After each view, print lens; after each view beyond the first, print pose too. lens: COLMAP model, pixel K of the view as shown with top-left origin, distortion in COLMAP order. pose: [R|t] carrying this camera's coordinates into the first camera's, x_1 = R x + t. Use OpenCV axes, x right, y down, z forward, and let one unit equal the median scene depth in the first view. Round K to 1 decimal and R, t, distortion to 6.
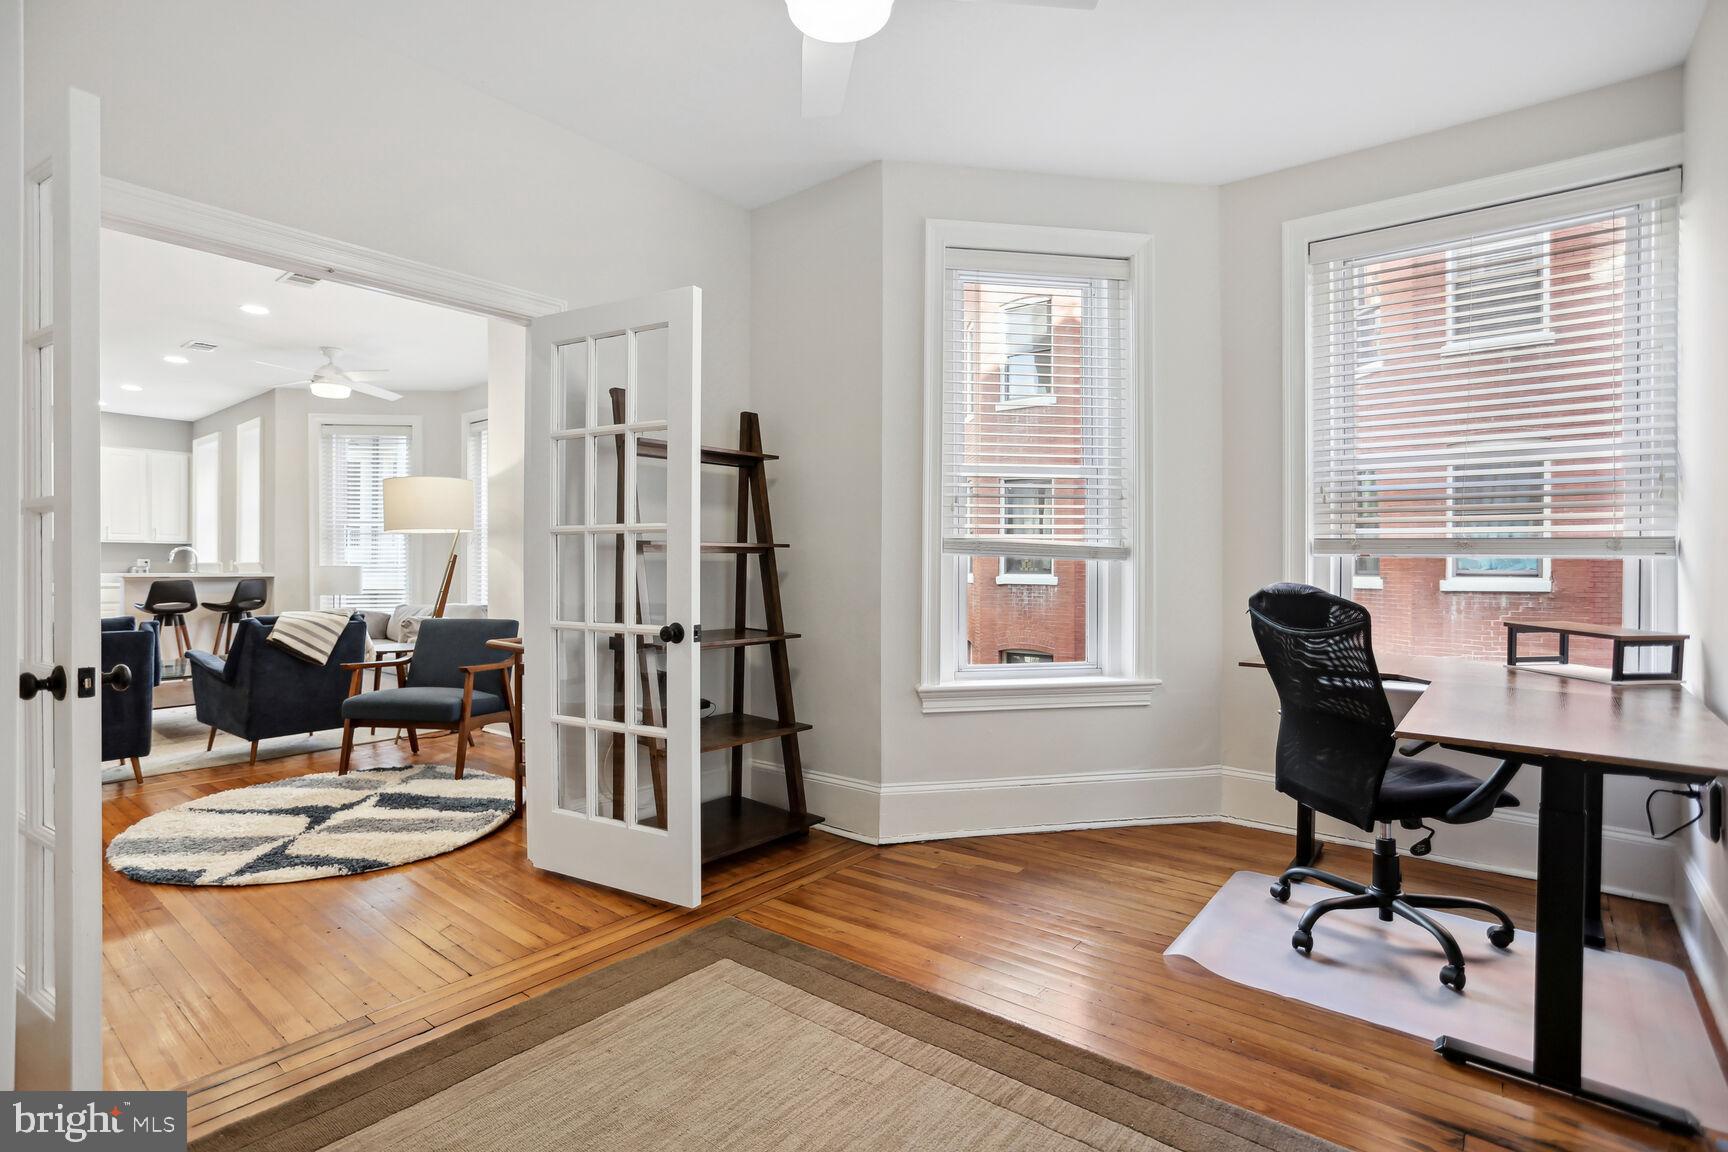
lens RADIAL K [[855.4, 0, 866.7], [0, 855.4, 566.5], [0, 0, 1]] dist [-0.037647, 0.017507]
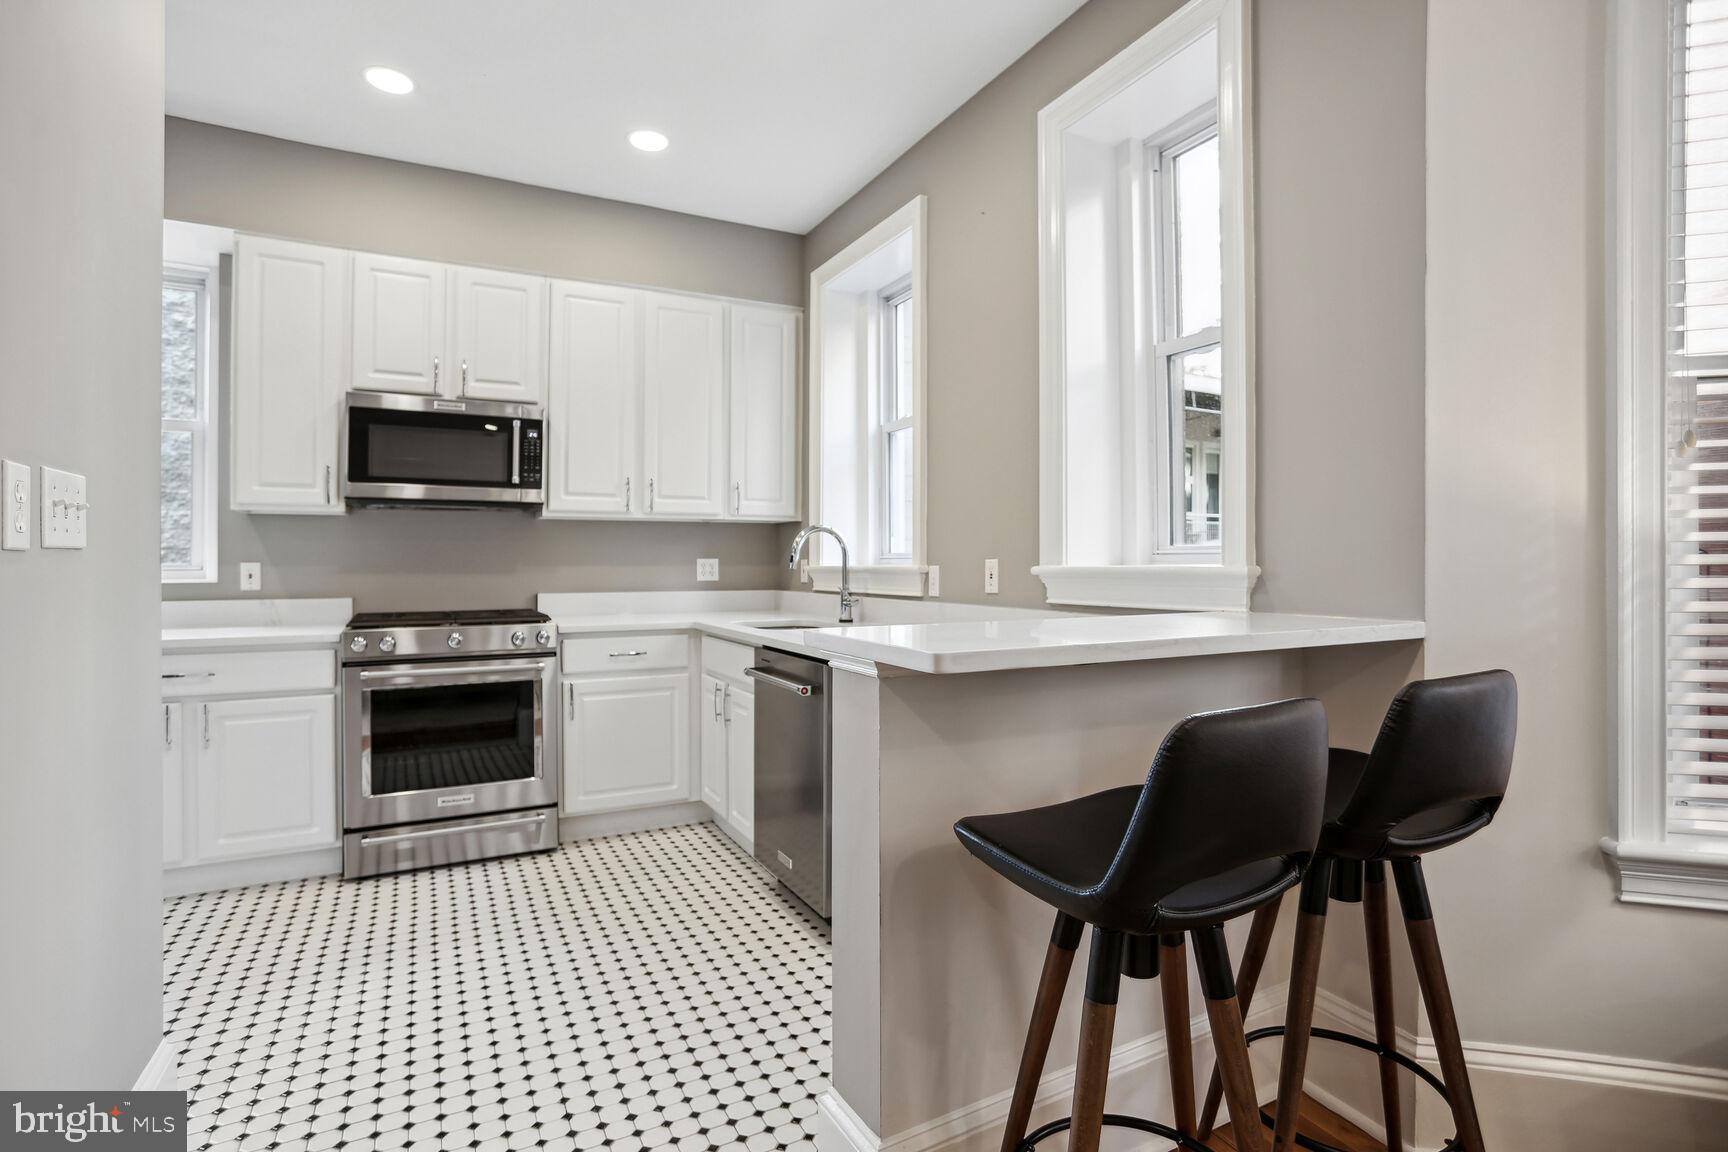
lens RADIAL K [[855.4, 0, 865.3], [0, 855.4, 569.2], [0, 0, 1]] dist [-0.037647, 0.017507]
pose [[0.917639, 0.007695, -0.397341, -1.229212], [-0.006396, 0.999969, 0.004594, -0.006645], [0.397364, -0.001674, 0.917660, 1.252865]]
